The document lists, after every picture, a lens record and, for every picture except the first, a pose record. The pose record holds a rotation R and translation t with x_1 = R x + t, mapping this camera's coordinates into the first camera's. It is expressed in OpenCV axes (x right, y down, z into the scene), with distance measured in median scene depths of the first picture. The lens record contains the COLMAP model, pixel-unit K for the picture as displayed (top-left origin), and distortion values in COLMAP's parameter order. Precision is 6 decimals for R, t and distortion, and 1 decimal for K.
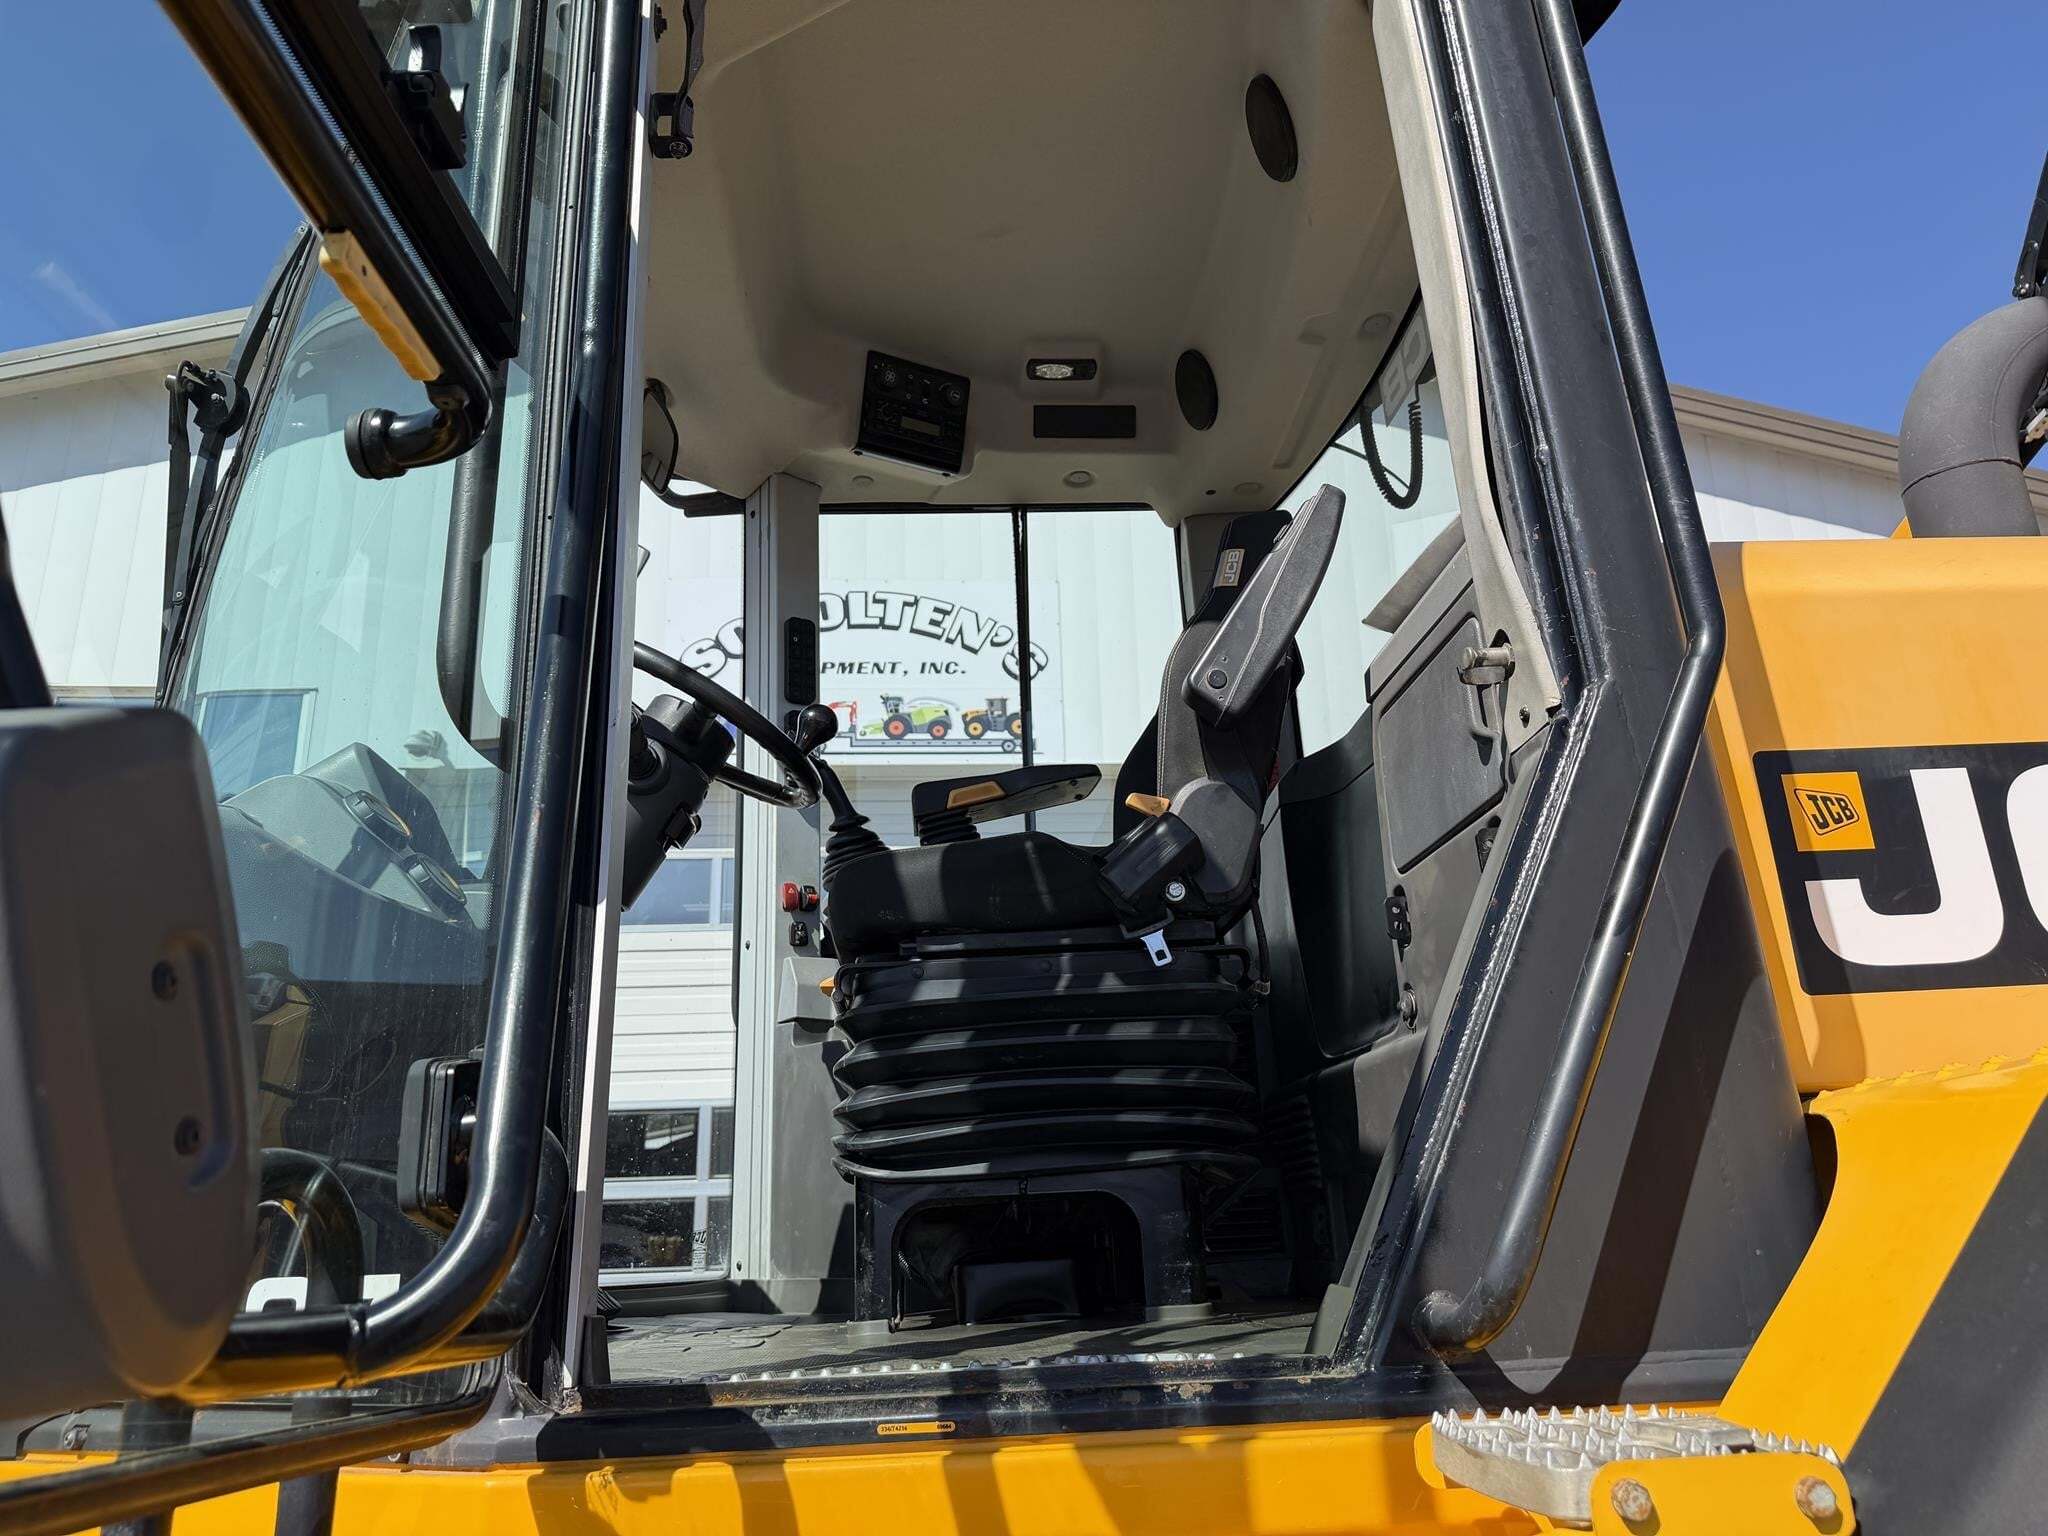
lens RADIAL K [[1425.5, 0, 1024.0], [0, 1425.5, 768.0], [0, 0, 1]] dist [0.192205, -0.388075]
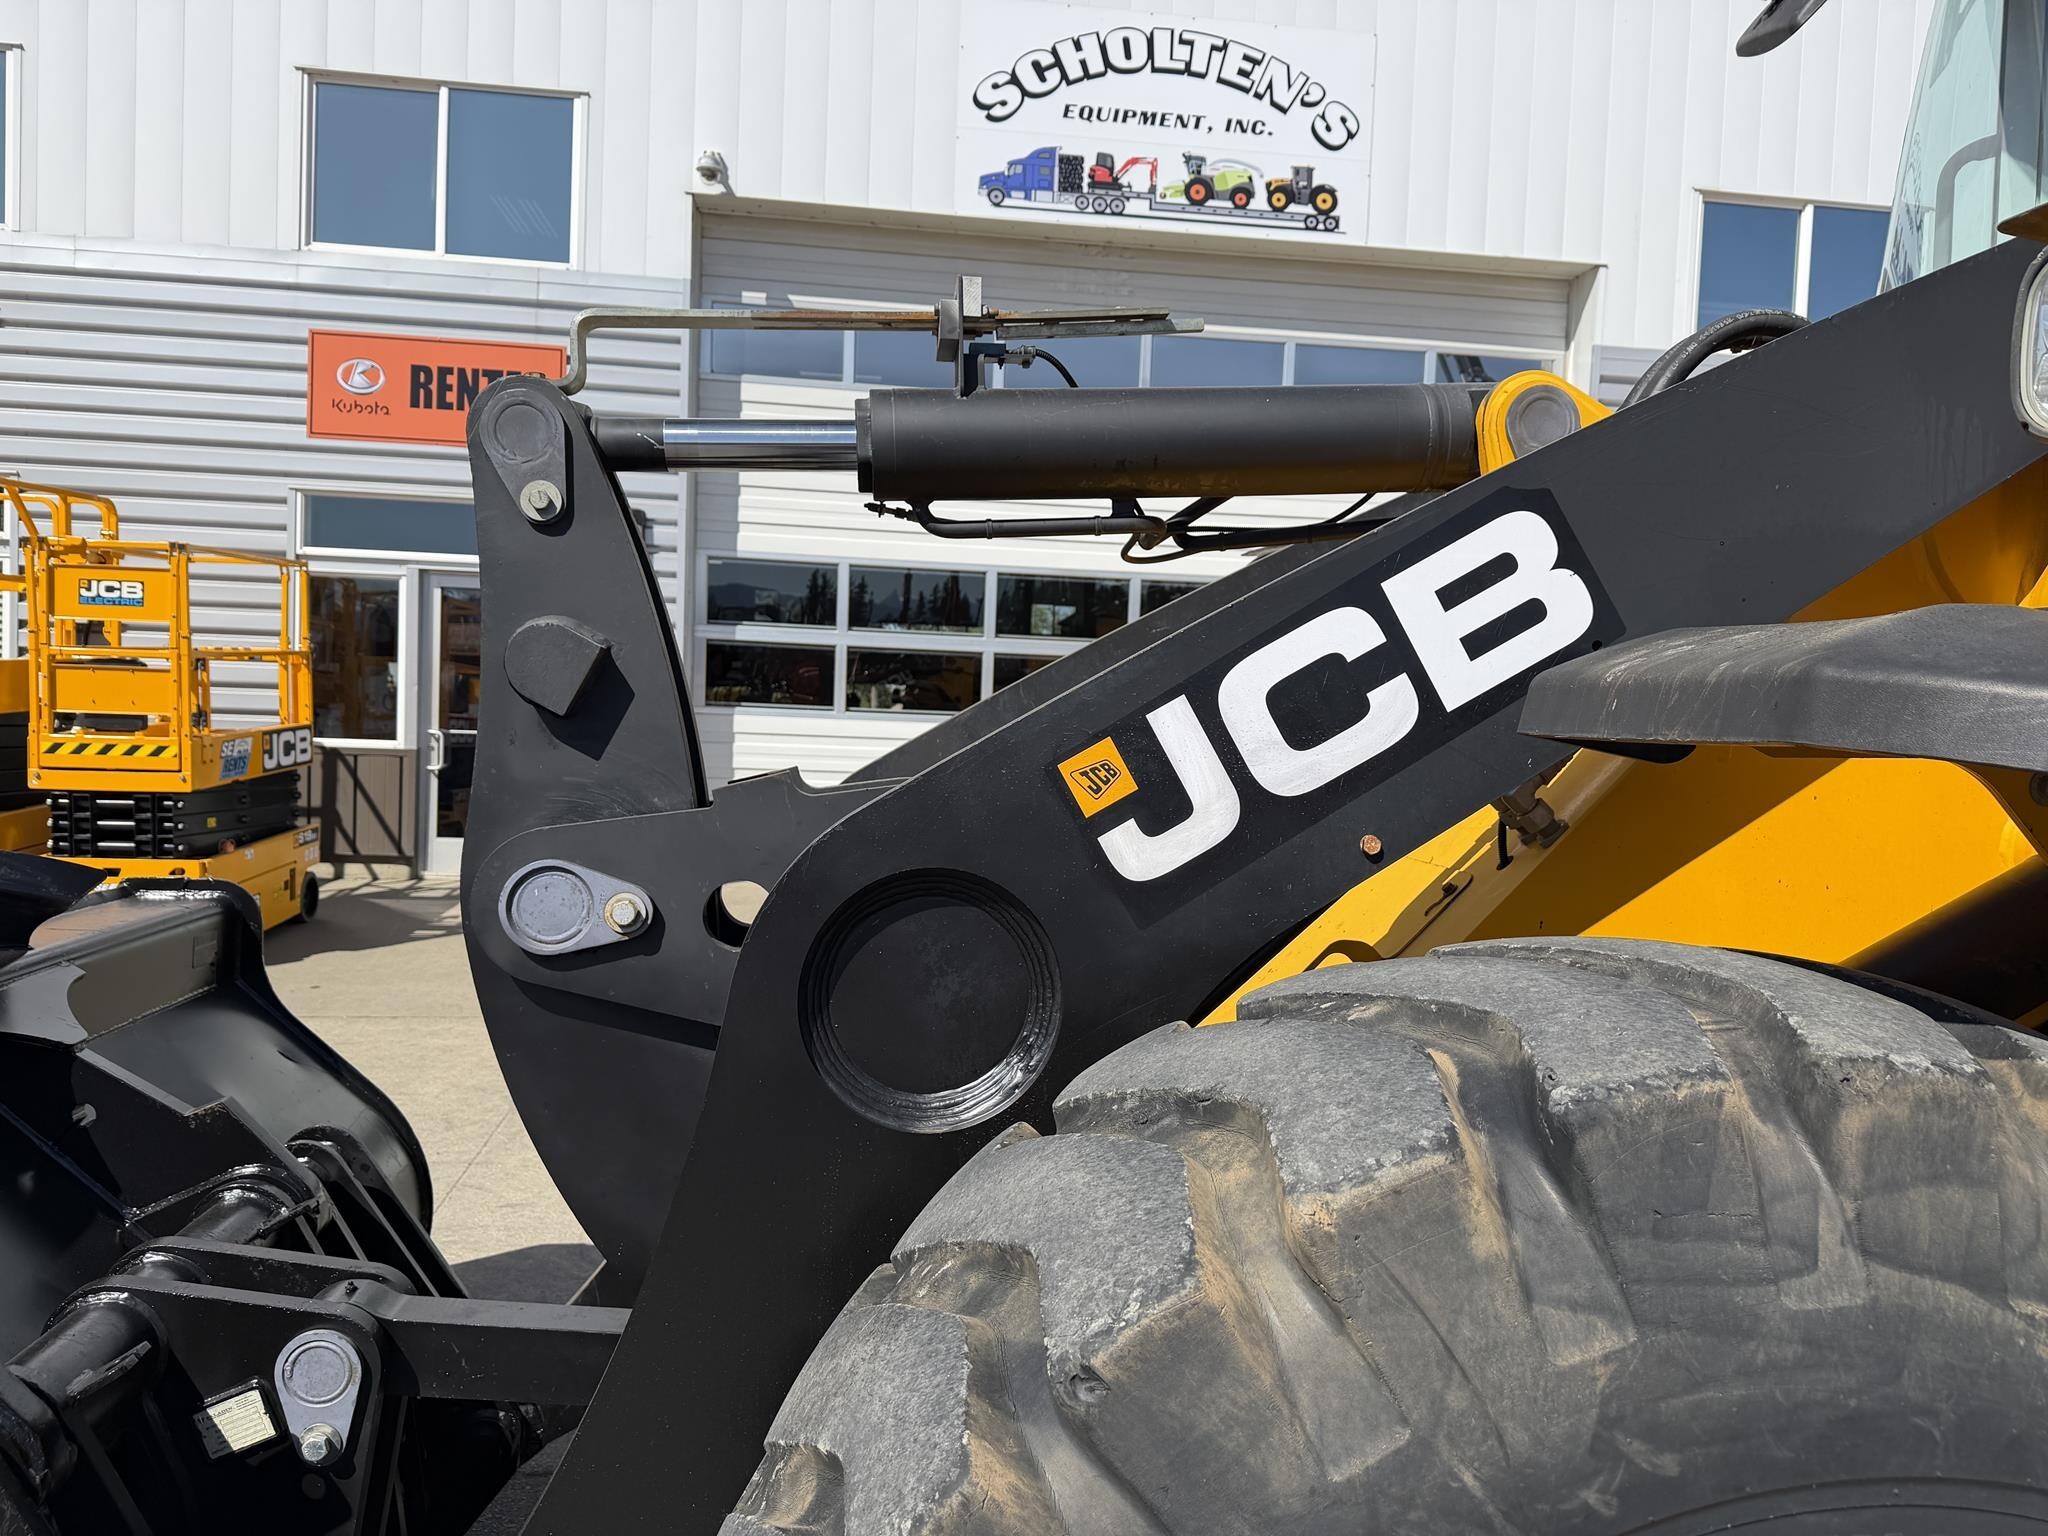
lens RADIAL K [[1455.0, 0, 1025.6], [0, 1455.0, 763.4], [0, 0, 1]] dist [0.029760, -0.043430]
pose [[0.996632, 0.061979, 0.053691, -0.229071], [-0.076253, 0.941312, 0.328812, 0.018409], [-0.030160, -0.331798, 0.942868, -0.031929]]
